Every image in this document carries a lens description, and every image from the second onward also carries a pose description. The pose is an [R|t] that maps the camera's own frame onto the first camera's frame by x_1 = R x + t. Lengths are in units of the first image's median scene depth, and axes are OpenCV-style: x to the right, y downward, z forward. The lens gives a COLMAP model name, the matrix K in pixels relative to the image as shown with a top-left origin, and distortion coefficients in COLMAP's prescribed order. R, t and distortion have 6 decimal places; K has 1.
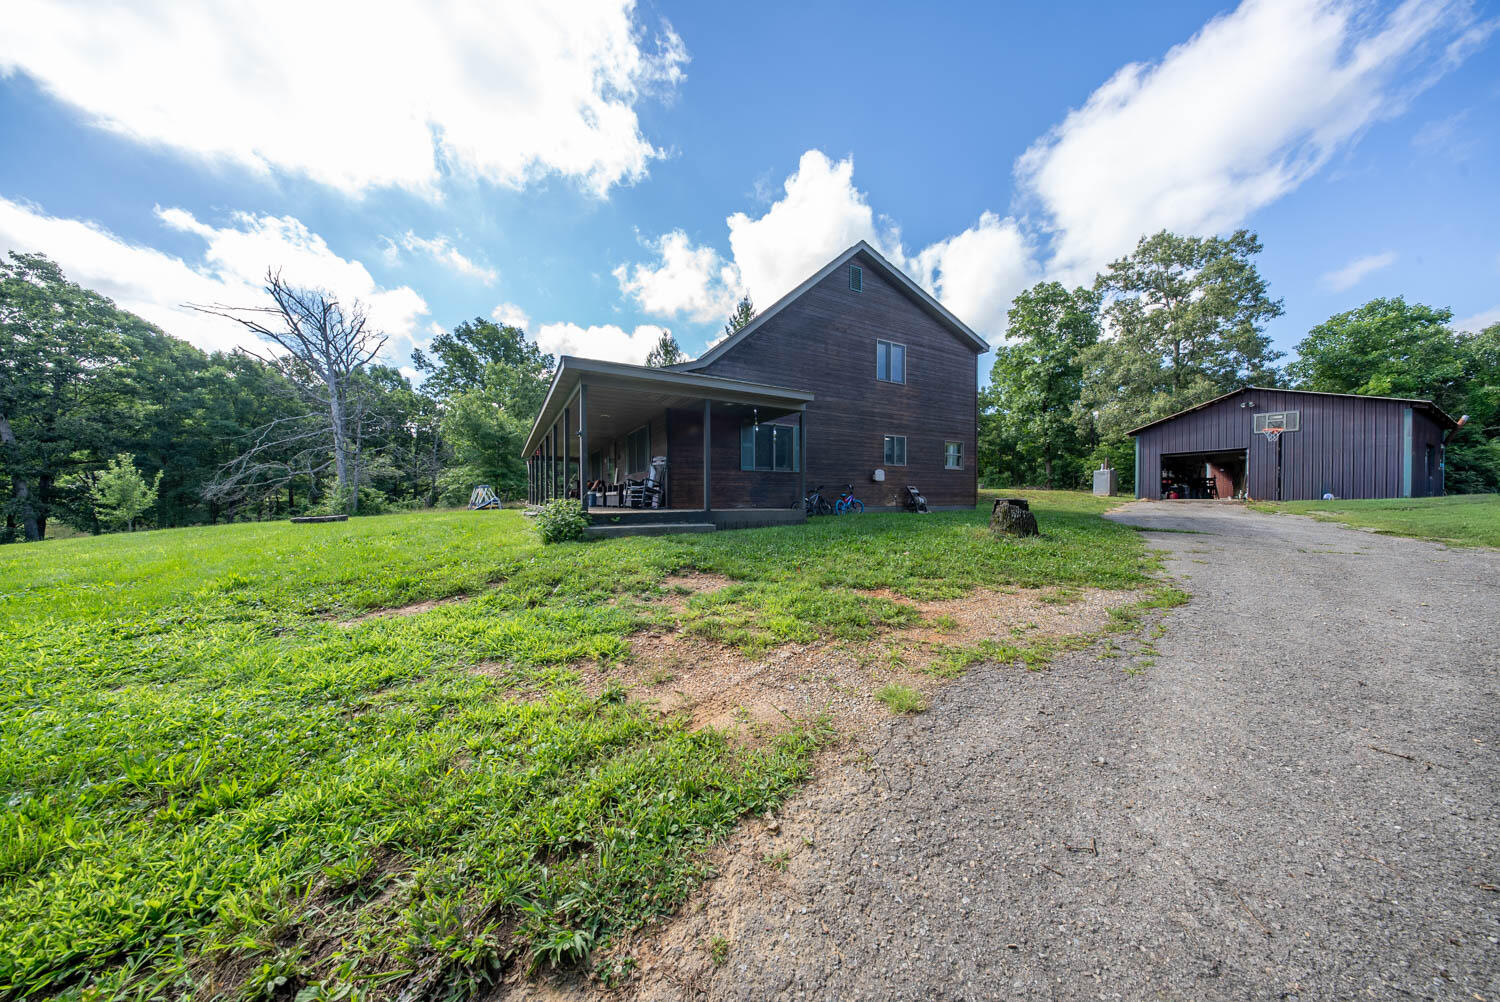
lens RADIAL K [[435.0, 0, 750.0], [0, 435.0, 501.0], [0, 0, 1]] dist [-0.000761, -0.000150]
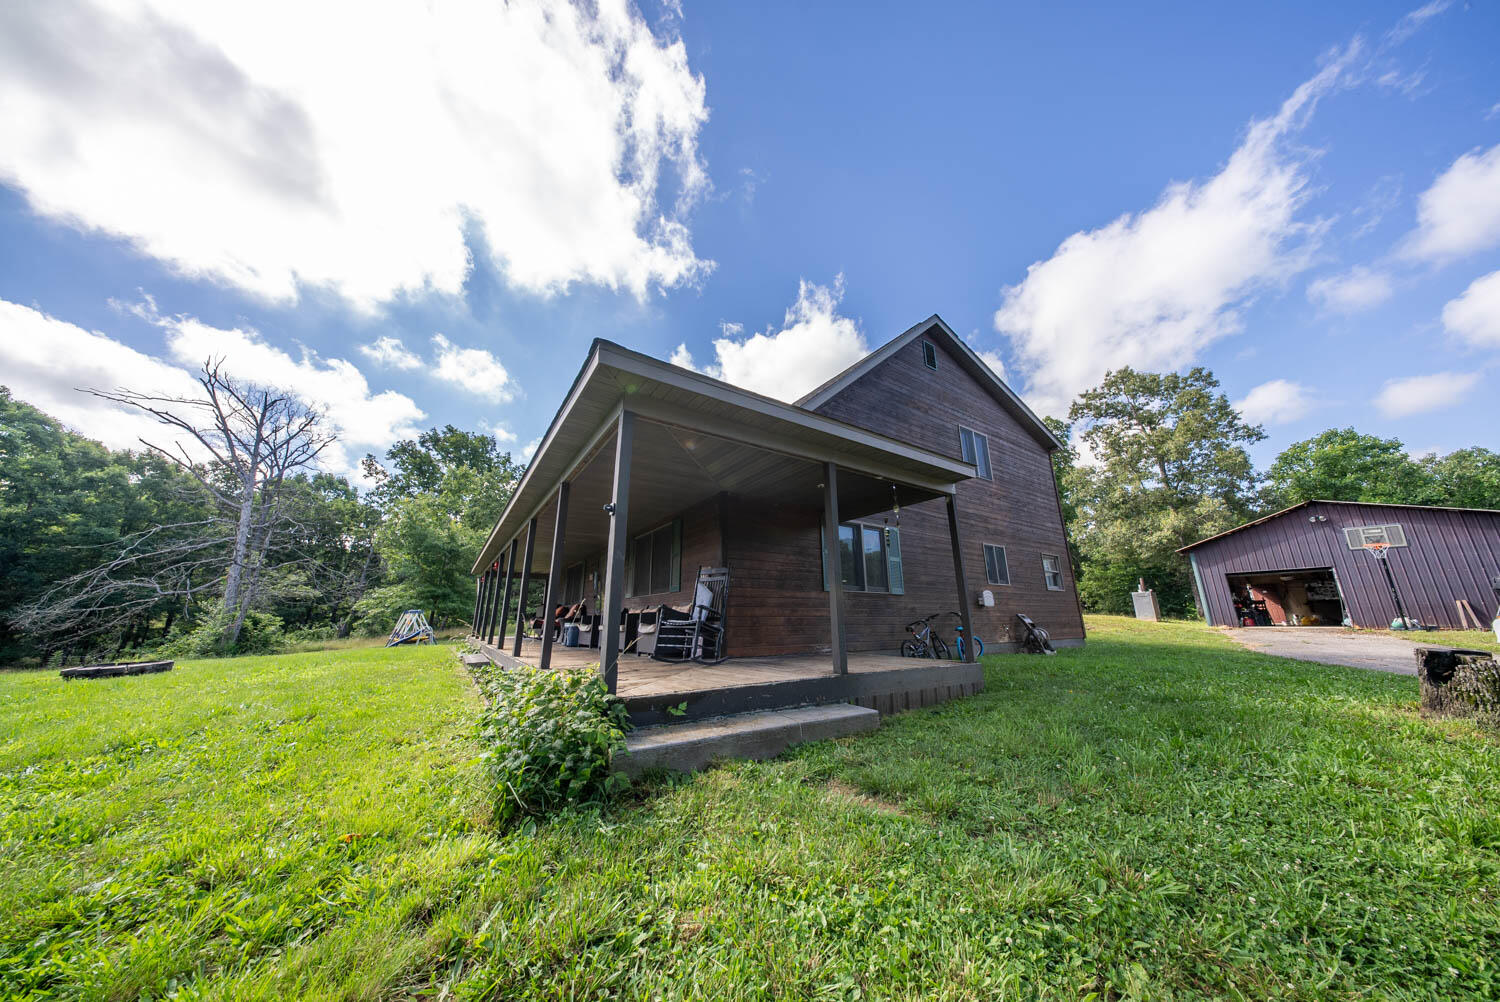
lens RADIAL K [[435.0, 0, 750.0], [0, 435.0, 501.0], [0, 0, 1]] dist [-0.000761, -0.000150]
pose [[0.996738, 0.018377, 0.078582, -0.062407], [0.003664, 0.962421, -0.271537, -0.008351], [-0.080619, 0.270939, 0.959215, 0.121790]]
